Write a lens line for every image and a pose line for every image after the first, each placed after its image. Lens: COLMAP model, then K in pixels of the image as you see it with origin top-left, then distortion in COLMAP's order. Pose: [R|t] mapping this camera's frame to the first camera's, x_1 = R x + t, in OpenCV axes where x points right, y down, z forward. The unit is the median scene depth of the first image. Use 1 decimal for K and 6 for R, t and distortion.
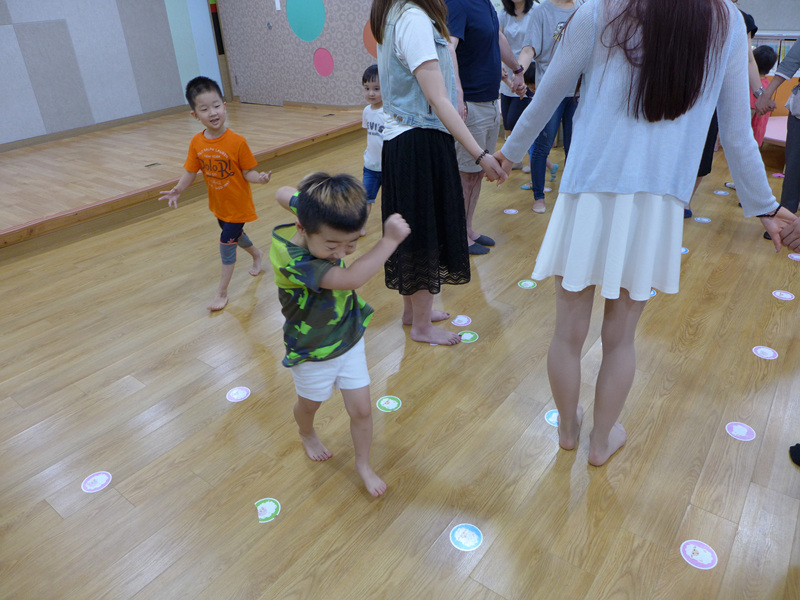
lens RADIAL K [[614.0, 0, 400.0], [0, 614.0, 300.0], [0, 0, 1]] dist [-0.002725, -0.004361]
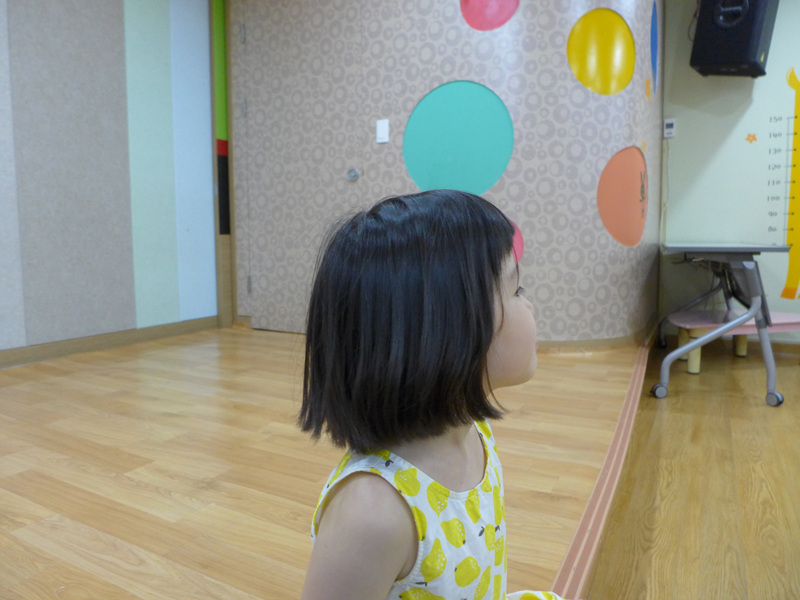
lens RADIAL K [[614.0, 0, 400.0], [0, 614.0, 300.0], [0, 0, 1]] dist [-0.002725, -0.004361]
pose [[0.989139, 0.037993, 0.141986, -0.205977], [0.016349, 0.931580, -0.363169, -0.158956], [-0.146069, 0.361547, 0.920841, 0.509959]]
